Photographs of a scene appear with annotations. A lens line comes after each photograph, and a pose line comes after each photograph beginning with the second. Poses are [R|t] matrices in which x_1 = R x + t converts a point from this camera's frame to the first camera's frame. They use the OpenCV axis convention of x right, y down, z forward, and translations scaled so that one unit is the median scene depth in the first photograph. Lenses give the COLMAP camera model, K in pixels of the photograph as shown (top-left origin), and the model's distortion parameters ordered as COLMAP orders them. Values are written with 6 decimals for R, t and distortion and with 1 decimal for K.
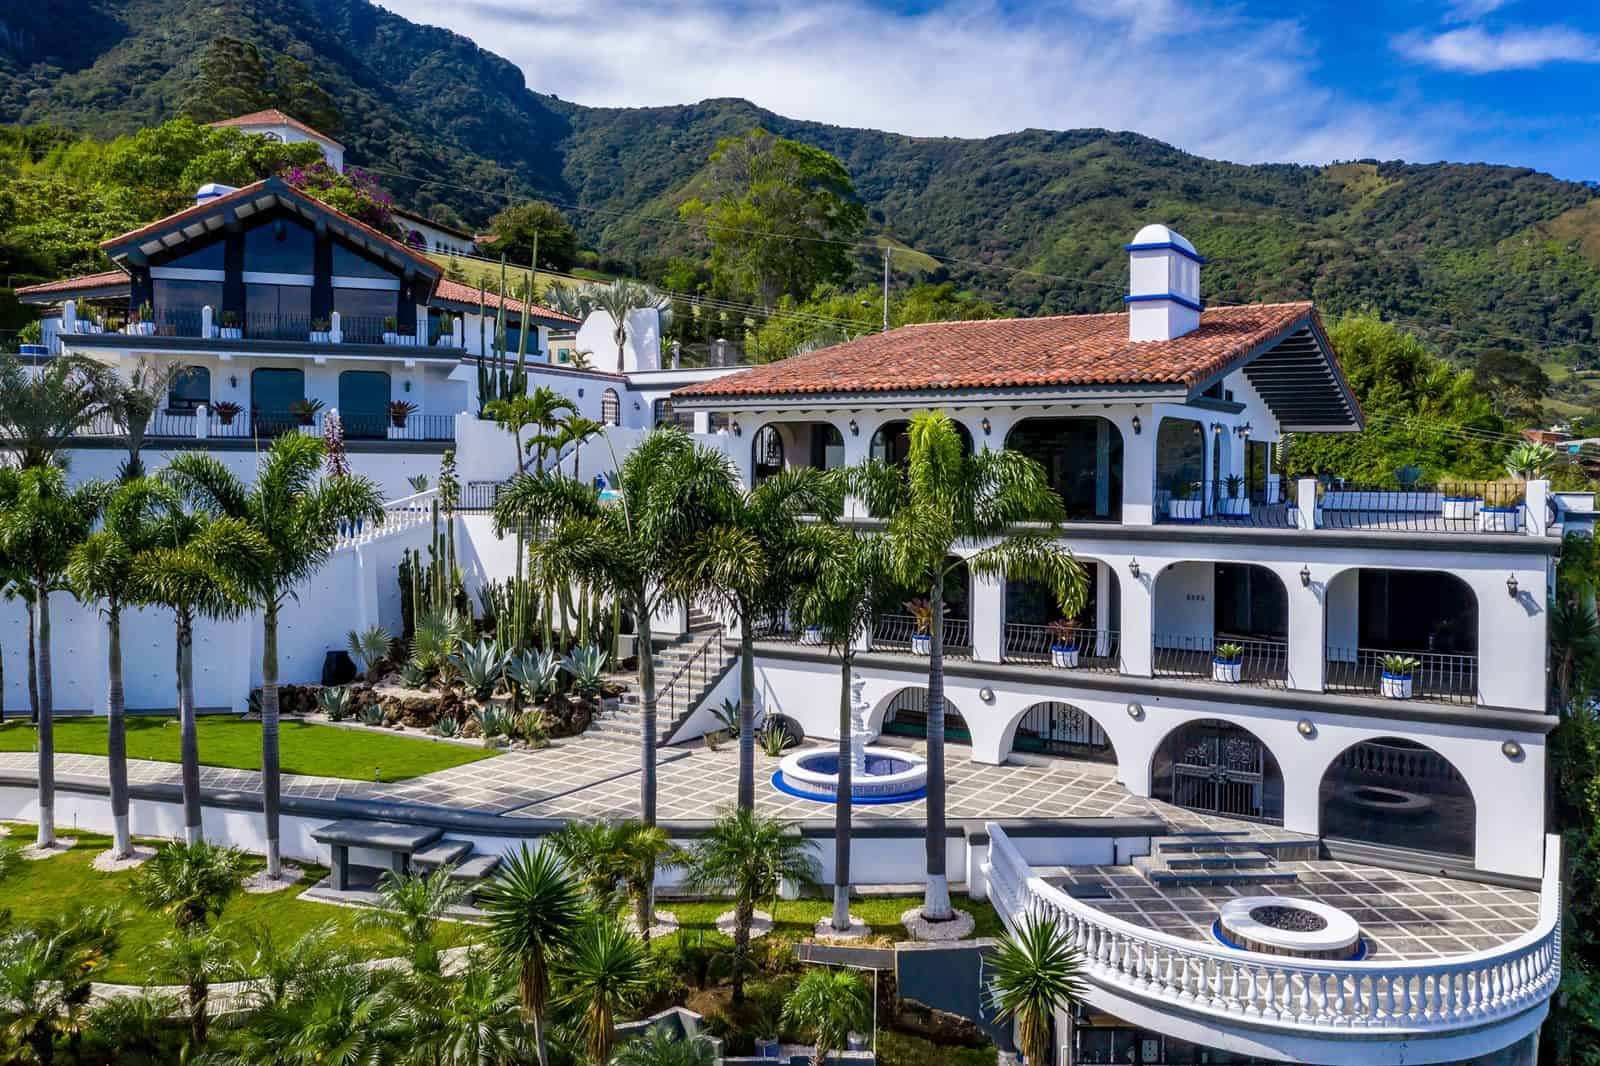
lens RADIAL K [[1284.5, 0, 800.3], [0, 1284.5, 488.2], [0, 0, 1]] dist [-0.003164, 0.003394]
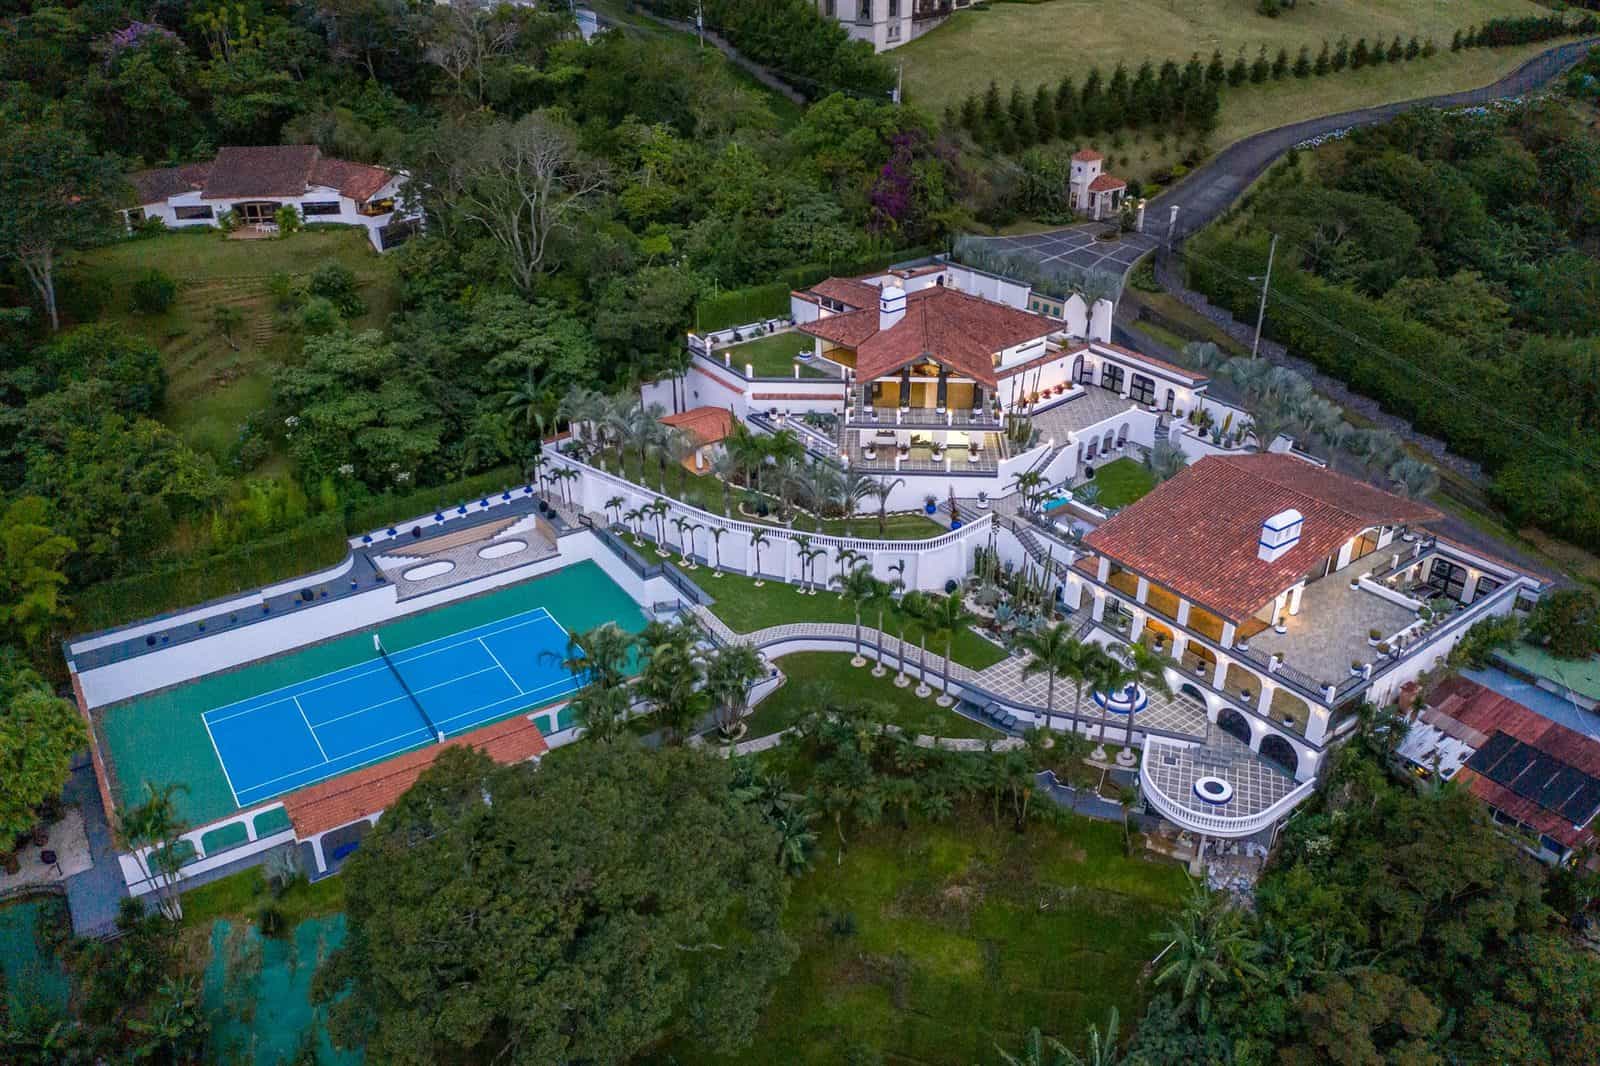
lens RADIAL K [[1277.1, 0, 800.0], [0, 1277.1, 533.0], [0, 0, 1]] dist [-0.005641, -0.004845]
pose [[0.929584, 0.167090, -0.328565, 0.182280], [0.003212, 0.887654, 0.460500, -1.045824], [0.368597, -0.429128, 0.824612, -1.122372]]
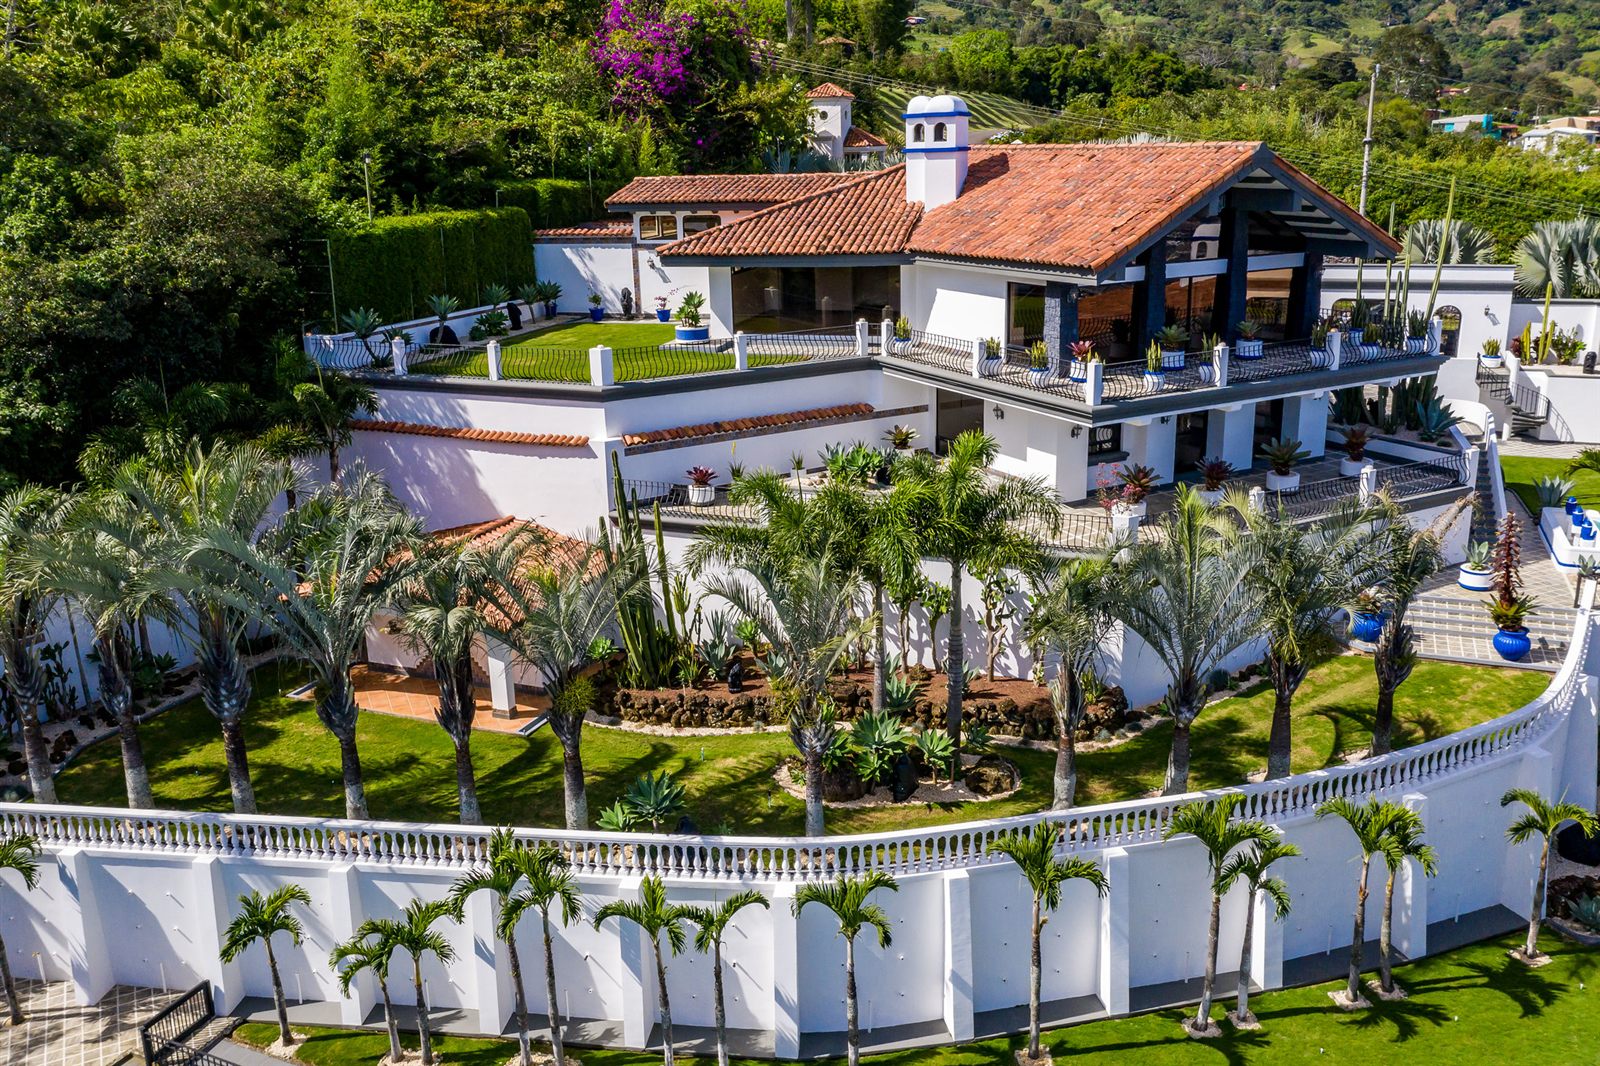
lens RADIAL K [[1343.1, 0, 800.0], [0, 1343.1, 533.0], [0, 0, 1]] dist [-0.007033, -0.000214]
pose [[0.984050, -0.080161, 0.158805, -0.847256], [0.034777, 0.962179, 0.270189, -0.258355], [-0.174458, -0.260356, 0.949620, 0.283262]]
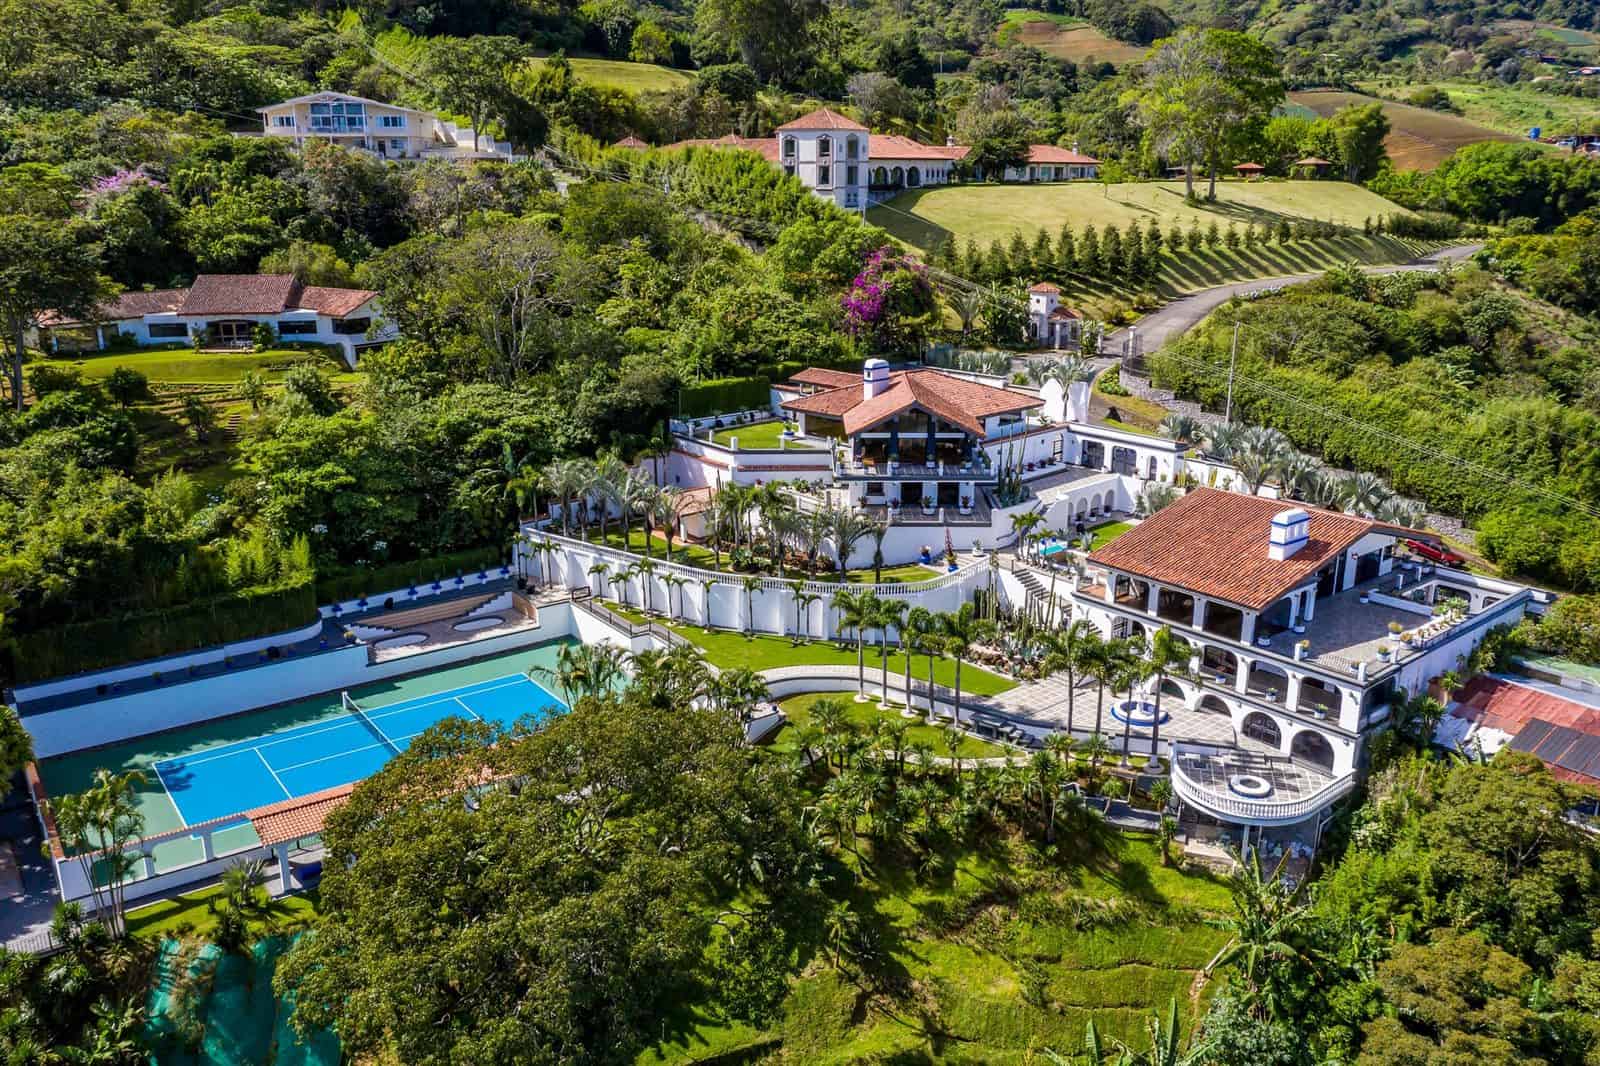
lens RADIAL K [[1284.3, 0, 800.0], [0, 1284.3, 533.0], [0, 0, 1]] dist [-0.010004, -0.002042]
pose [[0.947082, 0.081167, -0.310561, 0.125534], [0.003813, 0.964589, 0.263729, -0.647890], [0.320970, -0.250957, 0.913235, -1.253452]]
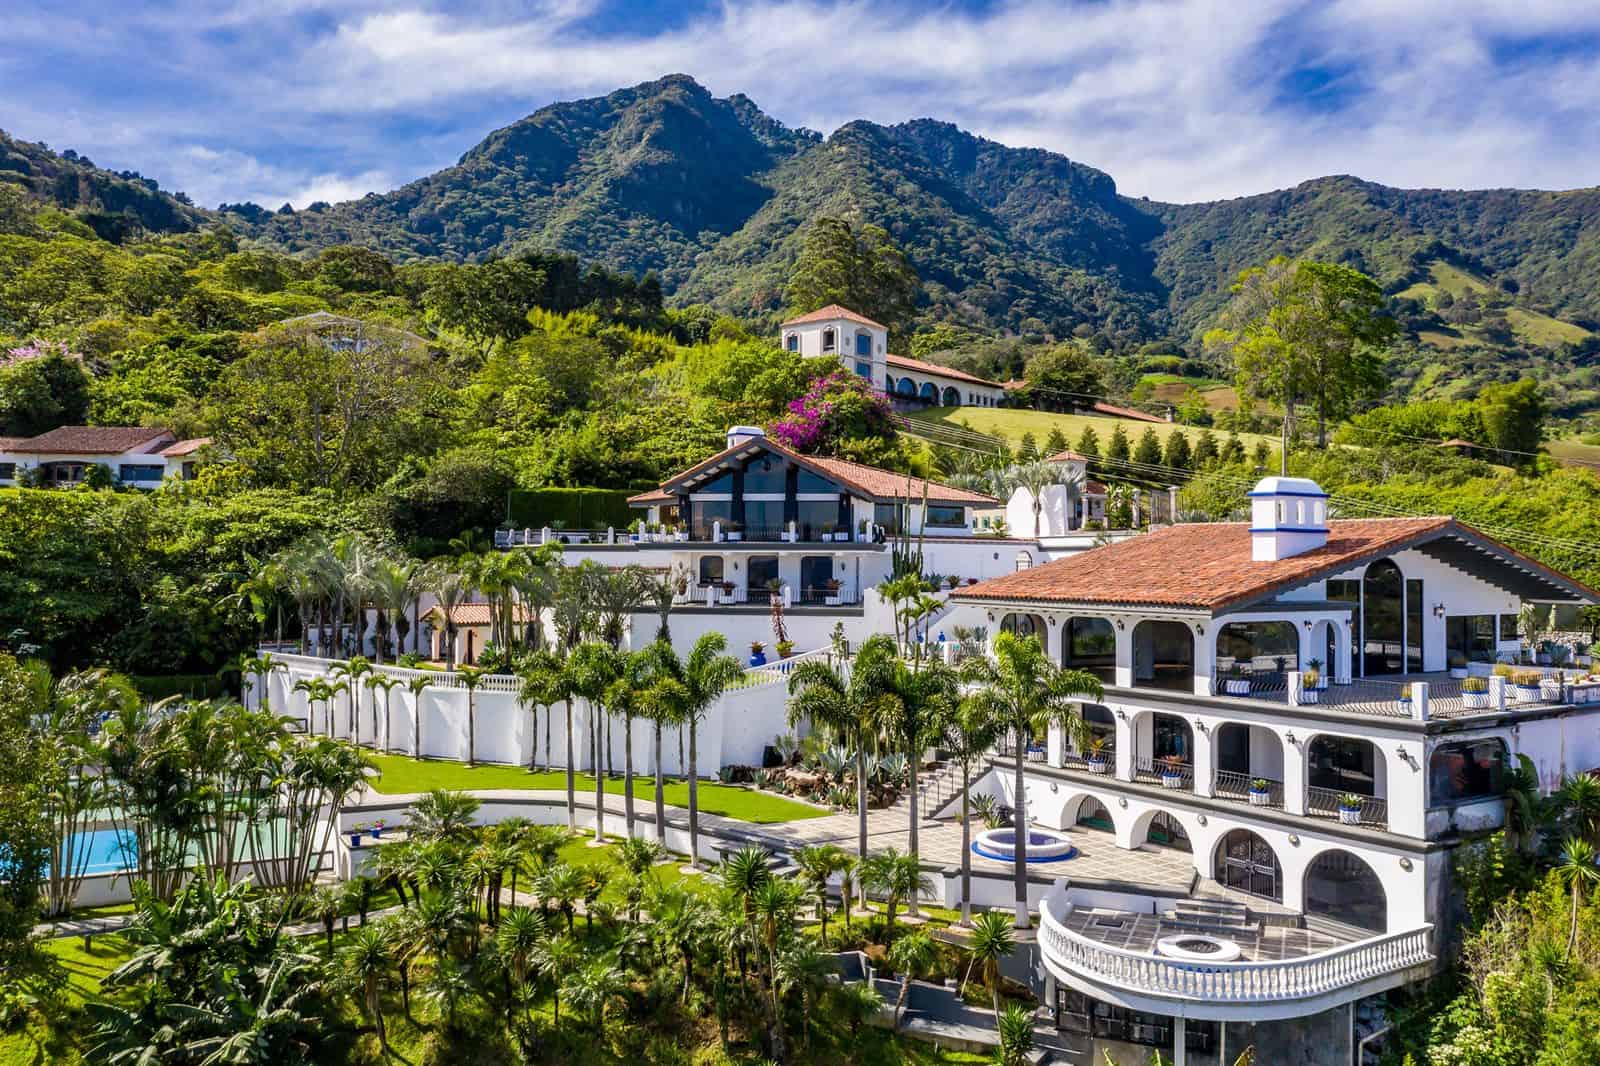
lens RADIAL K [[1277.1, 0, 800.0], [0, 1277.1, 533.0], [0, 0, 1]] dist [-0.005641, -0.004845]
pose [[0.895157, -0.014668, -0.445510, 0.338077], [-0.003242, 0.999218, -0.039412, -0.067286], [0.445740, 0.036725, 0.894409, -0.370488]]
